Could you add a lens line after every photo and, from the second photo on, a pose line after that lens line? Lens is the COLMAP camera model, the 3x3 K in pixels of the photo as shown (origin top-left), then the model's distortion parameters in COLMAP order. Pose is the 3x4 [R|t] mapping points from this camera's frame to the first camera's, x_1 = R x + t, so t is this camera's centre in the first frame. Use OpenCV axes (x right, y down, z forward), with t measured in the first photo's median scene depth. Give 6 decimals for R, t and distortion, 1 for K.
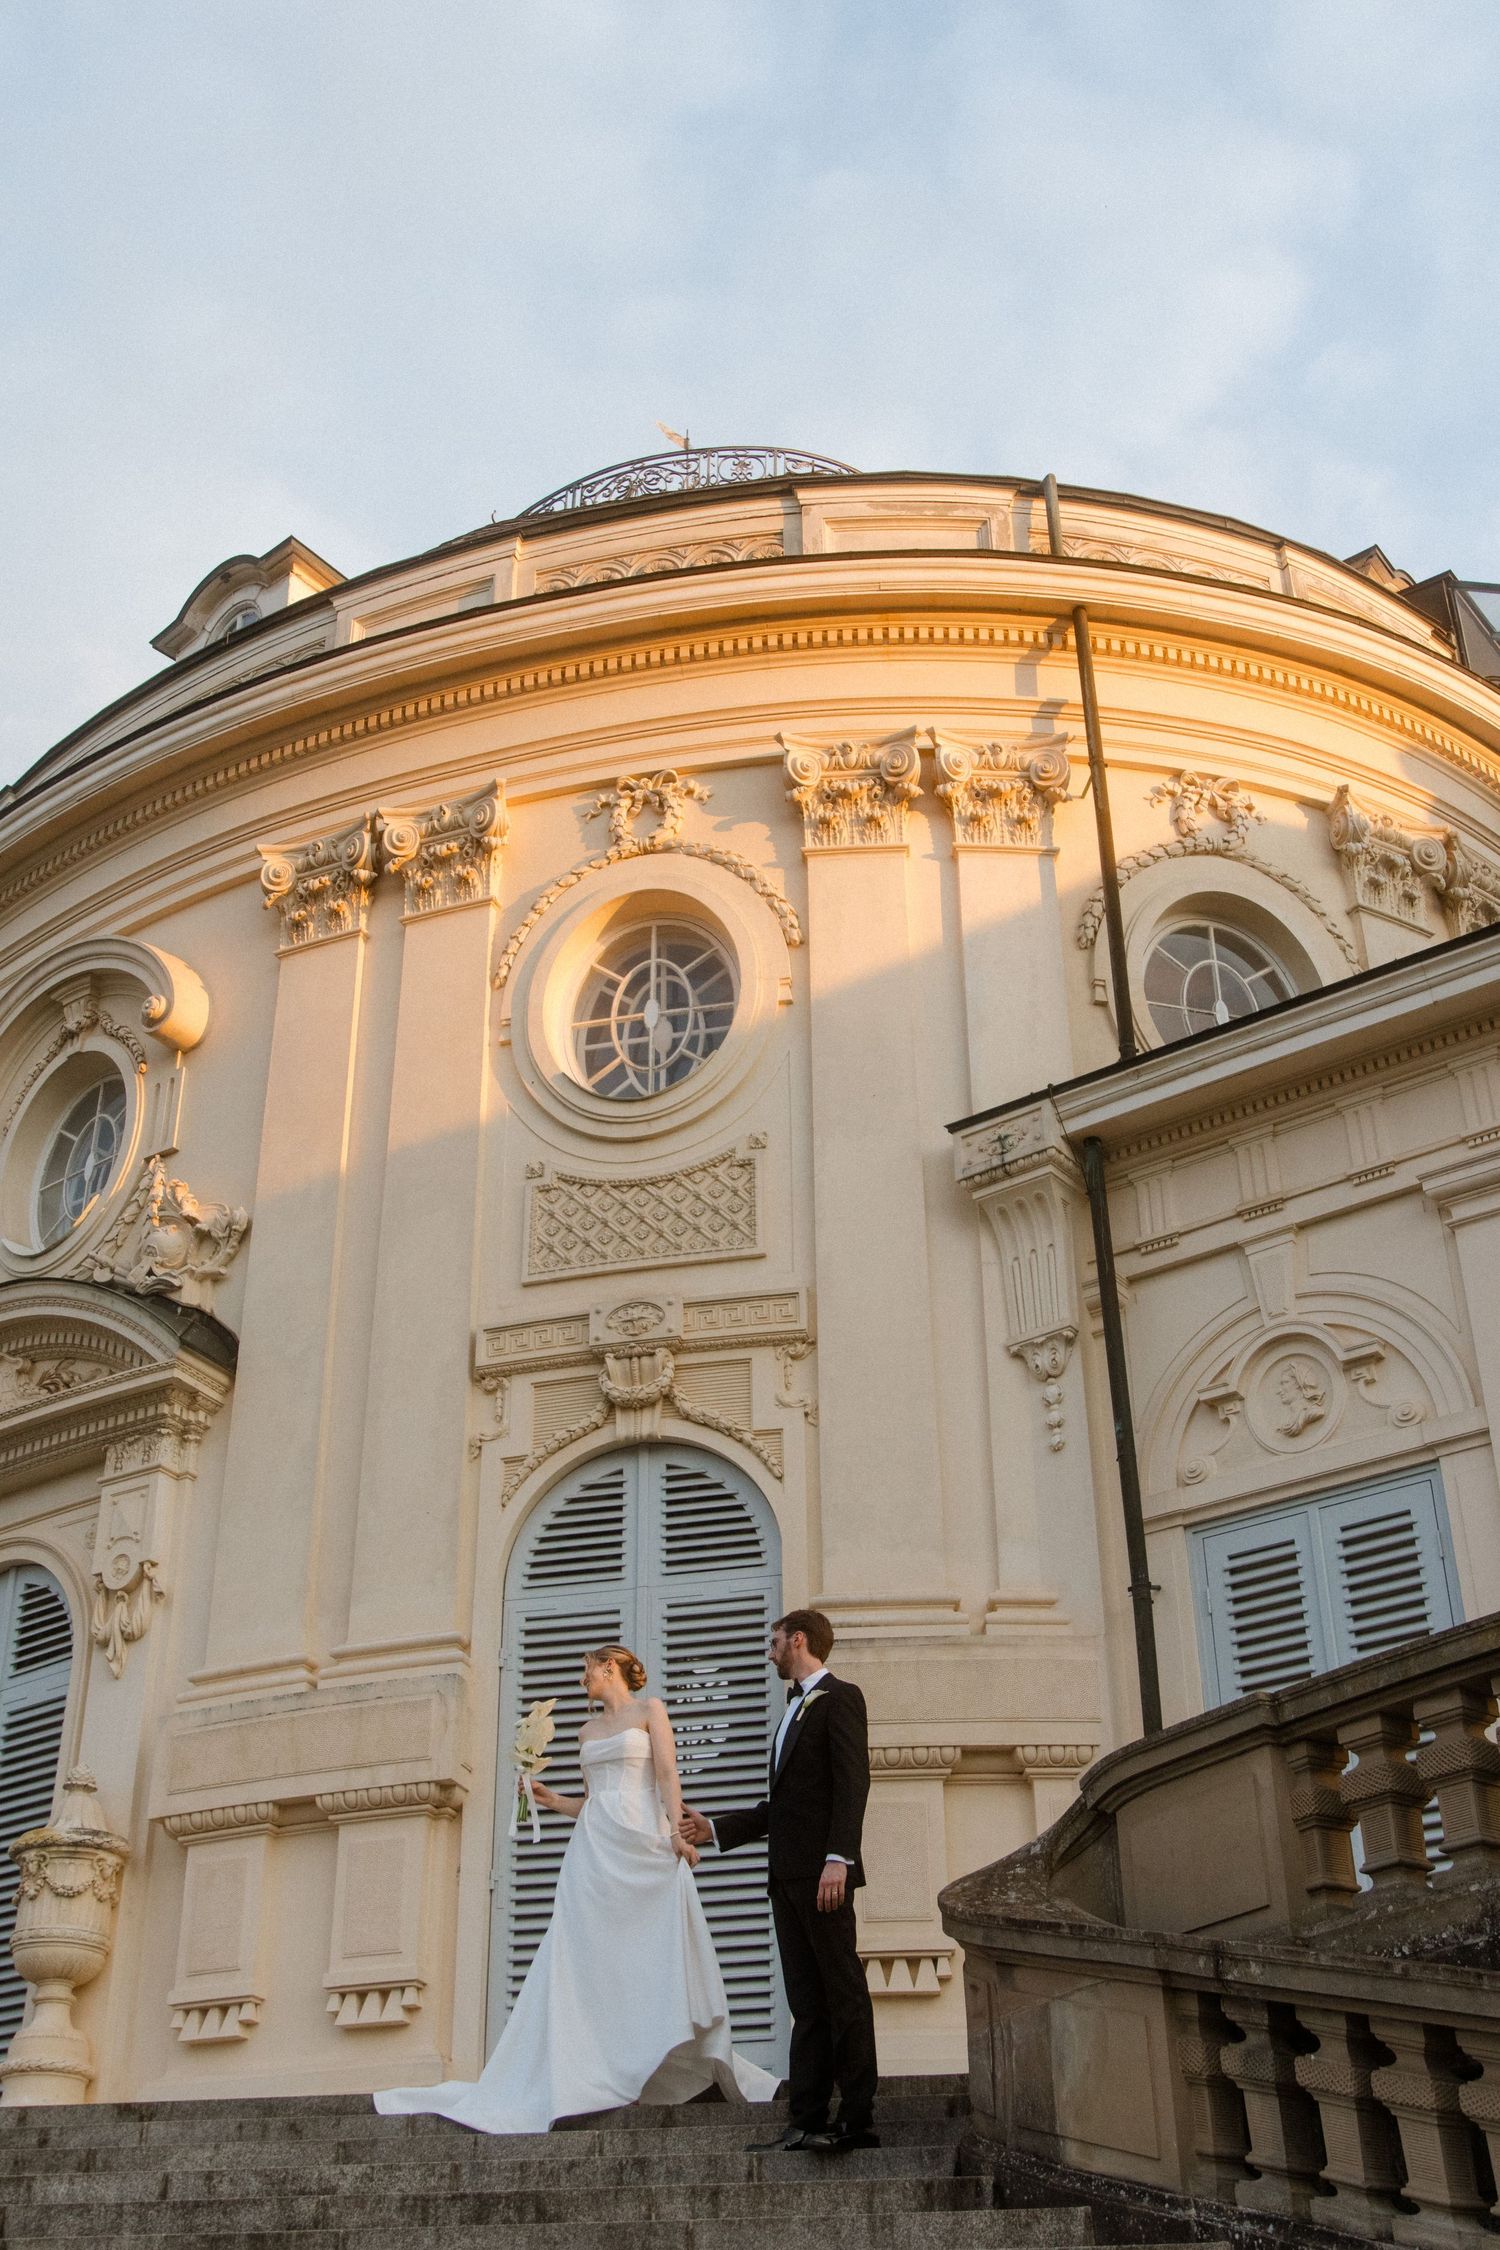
lens RADIAL K [[2501.0, 0, 750.0], [0, 2501.0, 1125.0], [0, 0, 1]] dist [-0.014300, -0.014126]
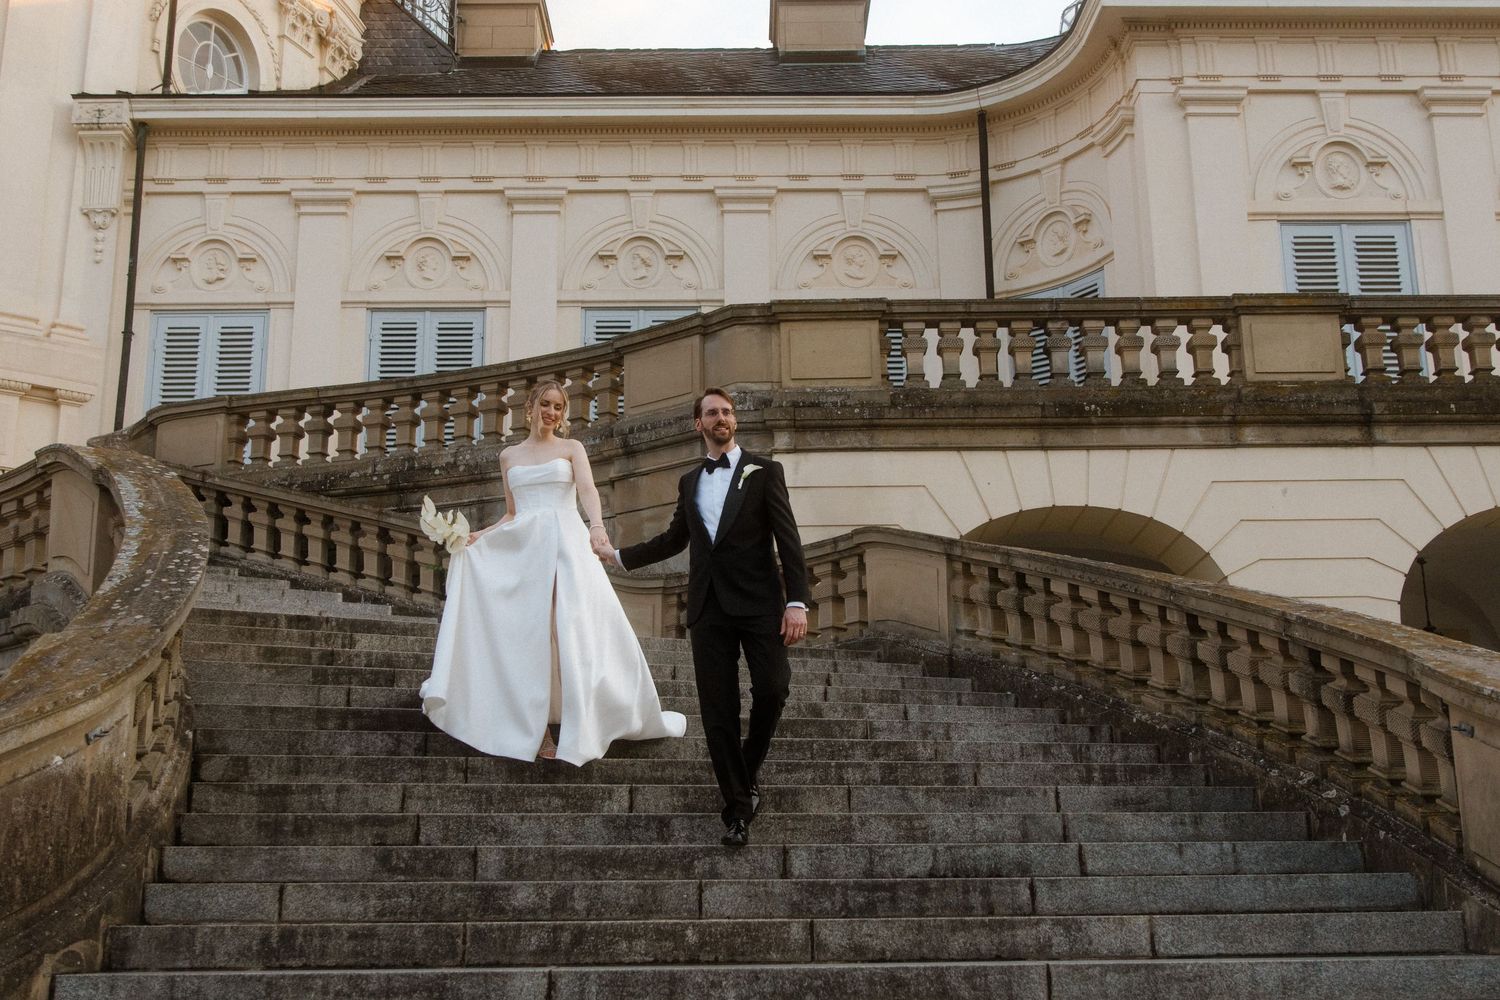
lens RADIAL K [[1726.9, 0, 750.0], [0, 1726.9, 500.0], [0, 0, 1]] dist [-0.015644, -0.036313]
pose [[0.798935, 0.151567, 0.582006, -0.258499], [-0.307935, 0.934343, 0.179387, -0.118282], [-0.516604, -0.322539, 0.793152, -0.539745]]
